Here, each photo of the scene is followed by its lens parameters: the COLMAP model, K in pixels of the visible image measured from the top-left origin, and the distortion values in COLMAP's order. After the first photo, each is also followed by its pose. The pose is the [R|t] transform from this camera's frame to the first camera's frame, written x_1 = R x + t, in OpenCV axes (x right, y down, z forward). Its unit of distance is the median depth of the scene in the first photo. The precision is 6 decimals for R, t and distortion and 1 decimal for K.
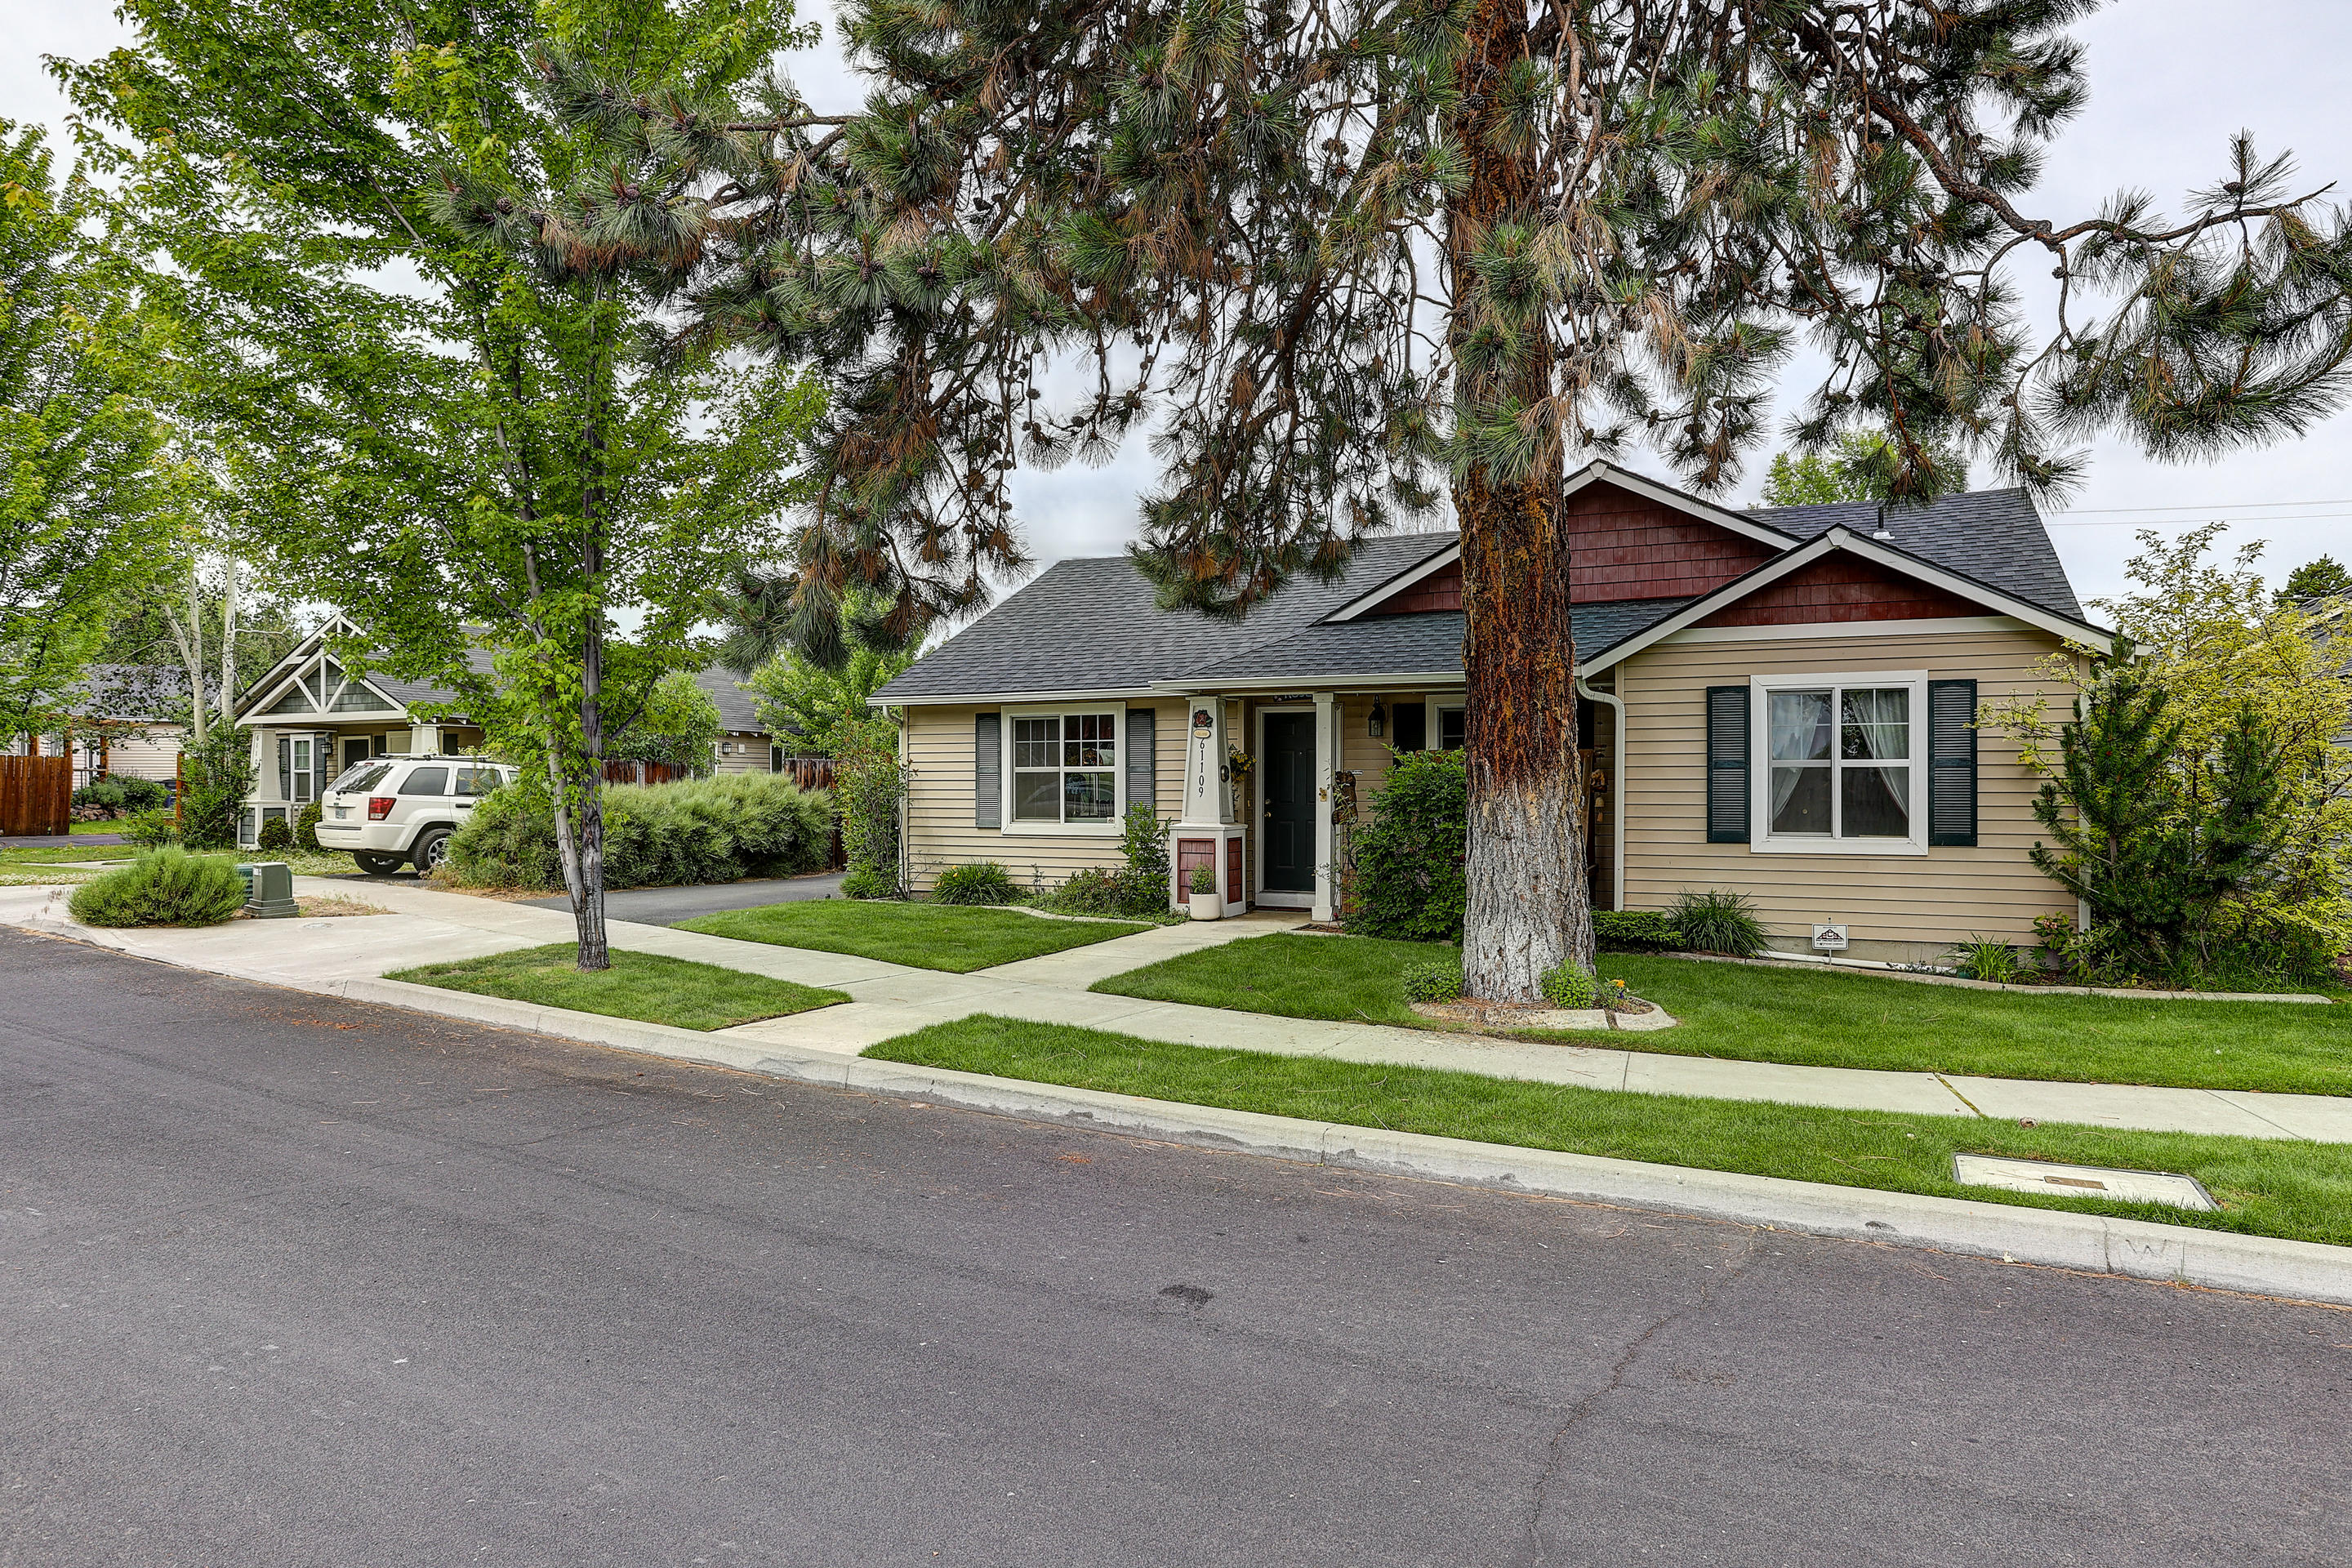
lens RADIAL K [[1415.6, 0, 1176.0], [0, 1415.6, 784.0], [0, 0, 1]] dist [-0.037486, 0.000341]
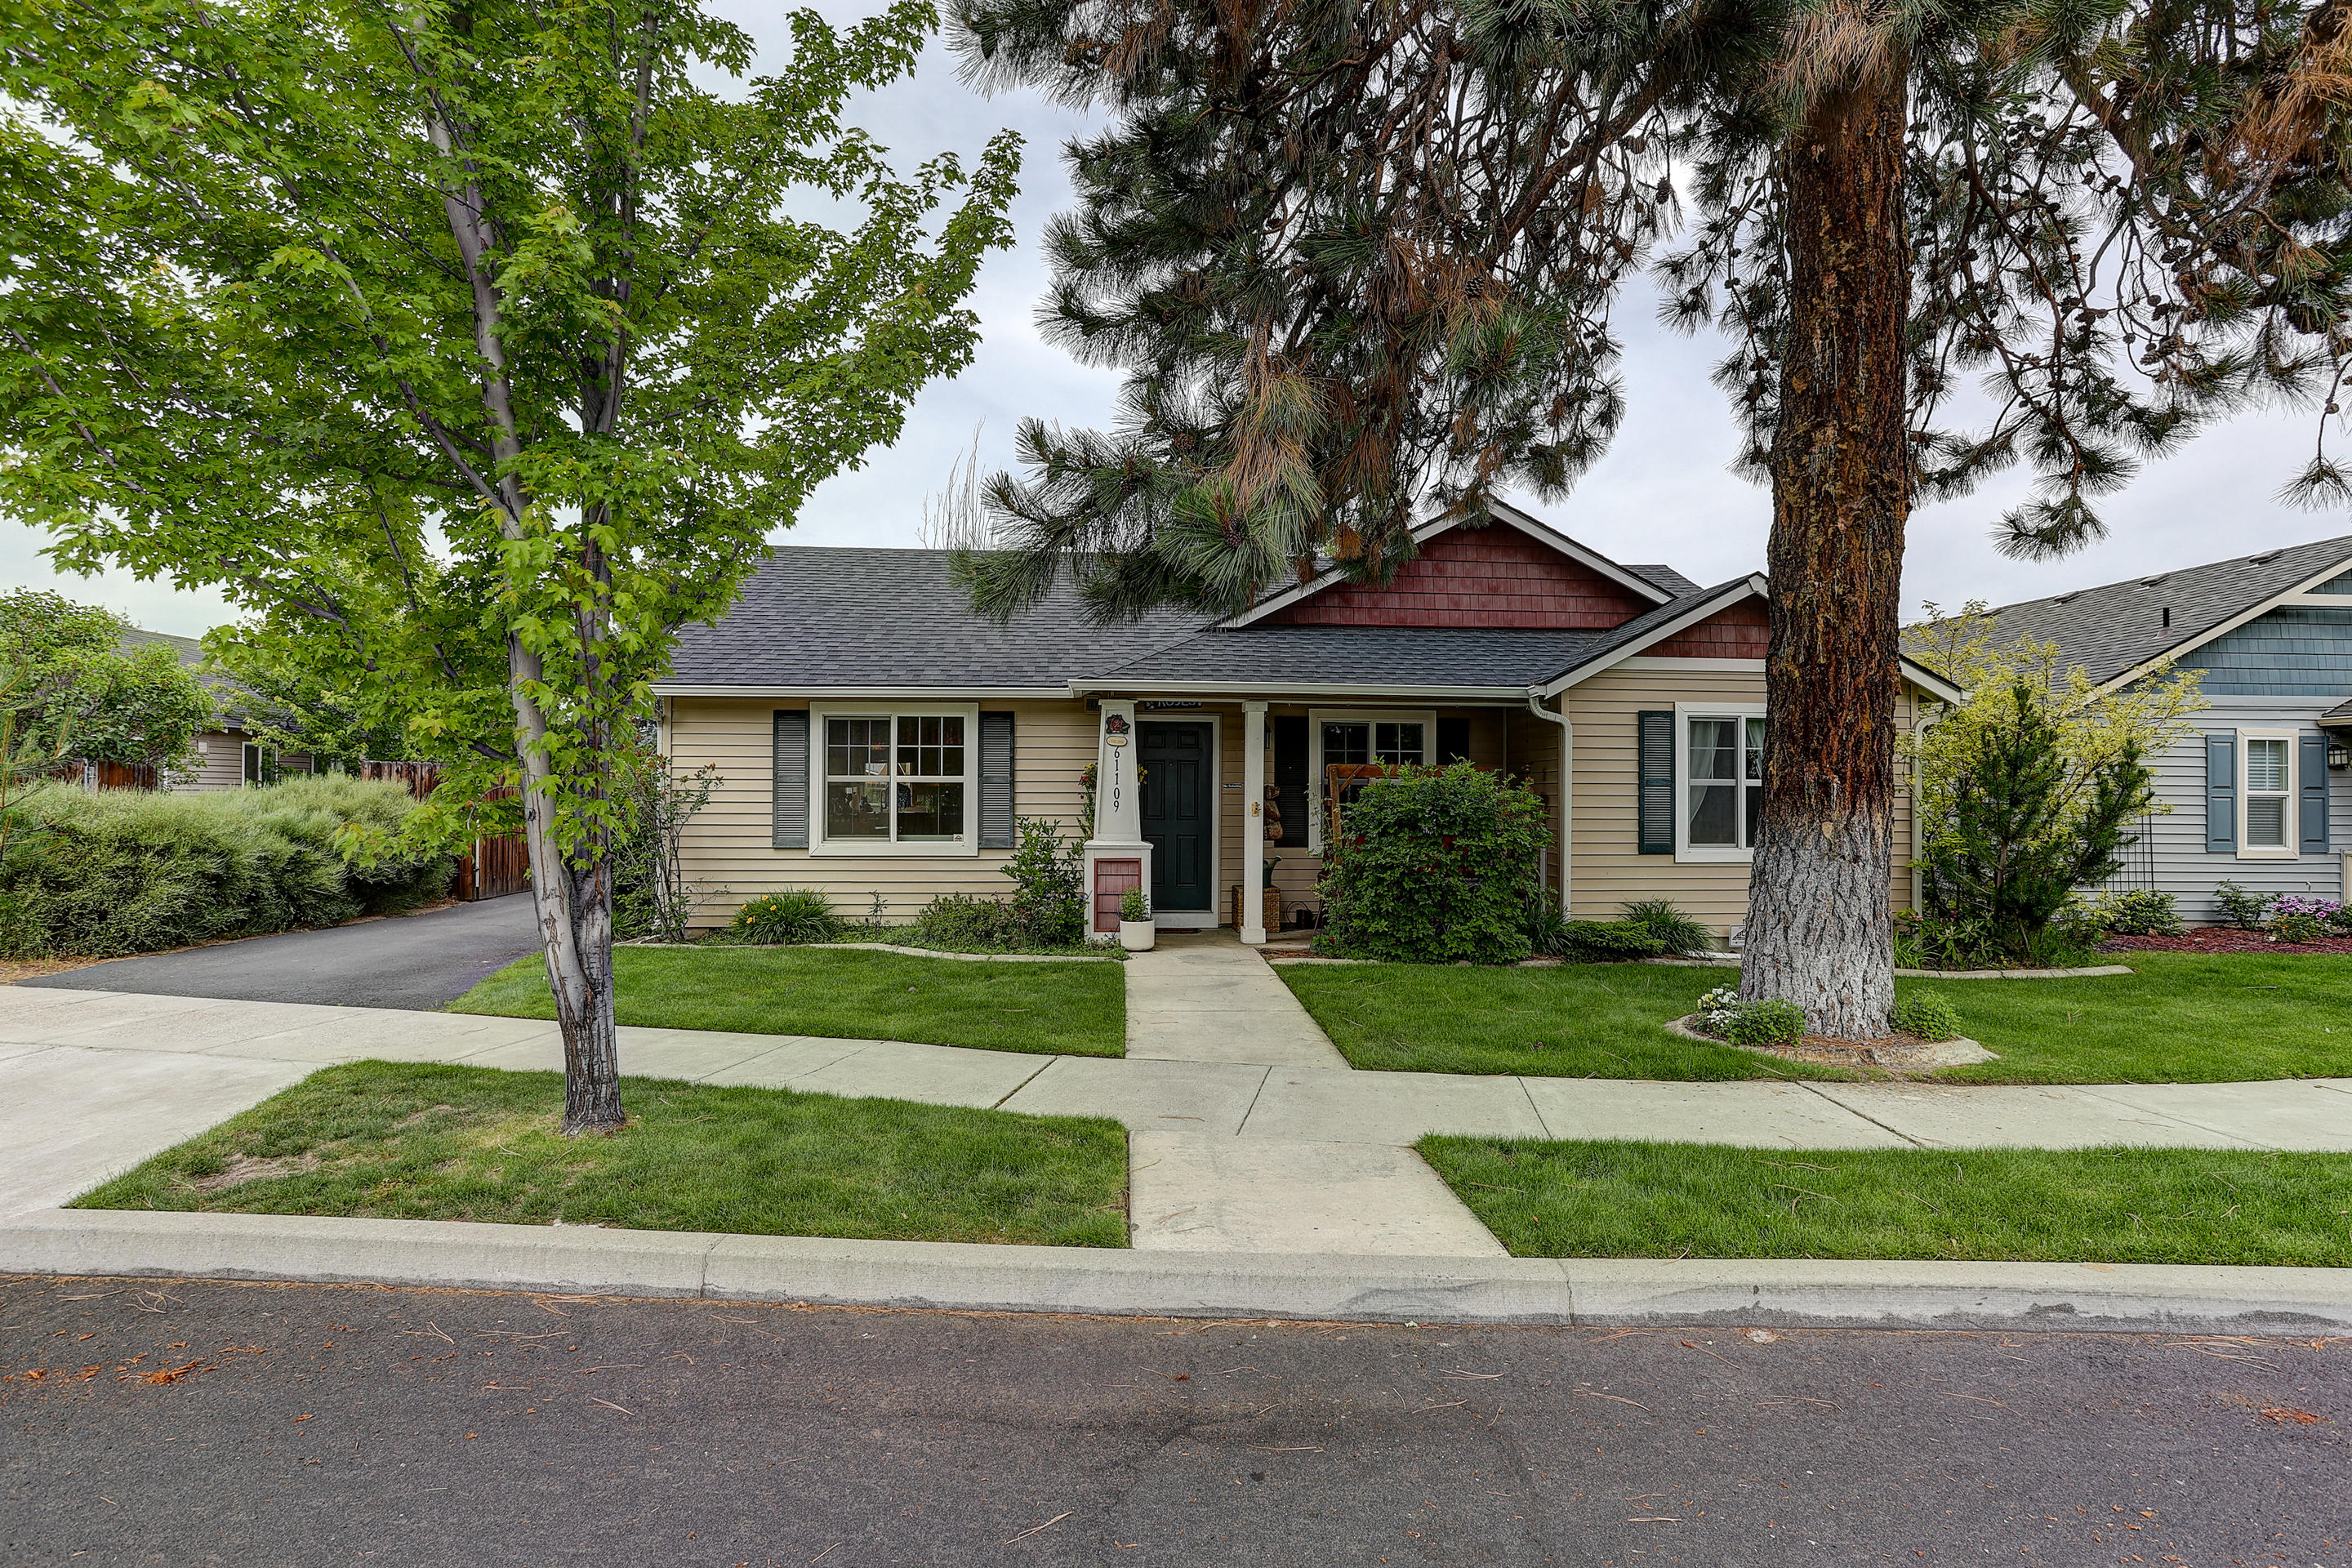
lens RADIAL K [[1163.8, 0, 1176.0], [0, 1163.8, 784.0], [0, 0, 1]] dist [-0.034826, 0.023209]
pose [[0.864354, 0.009443, 0.502796, -0.320837], [-0.005547, 0.999942, -0.009246, -0.001875], [-0.502854, 0.005203, 0.864356, 0.342726]]
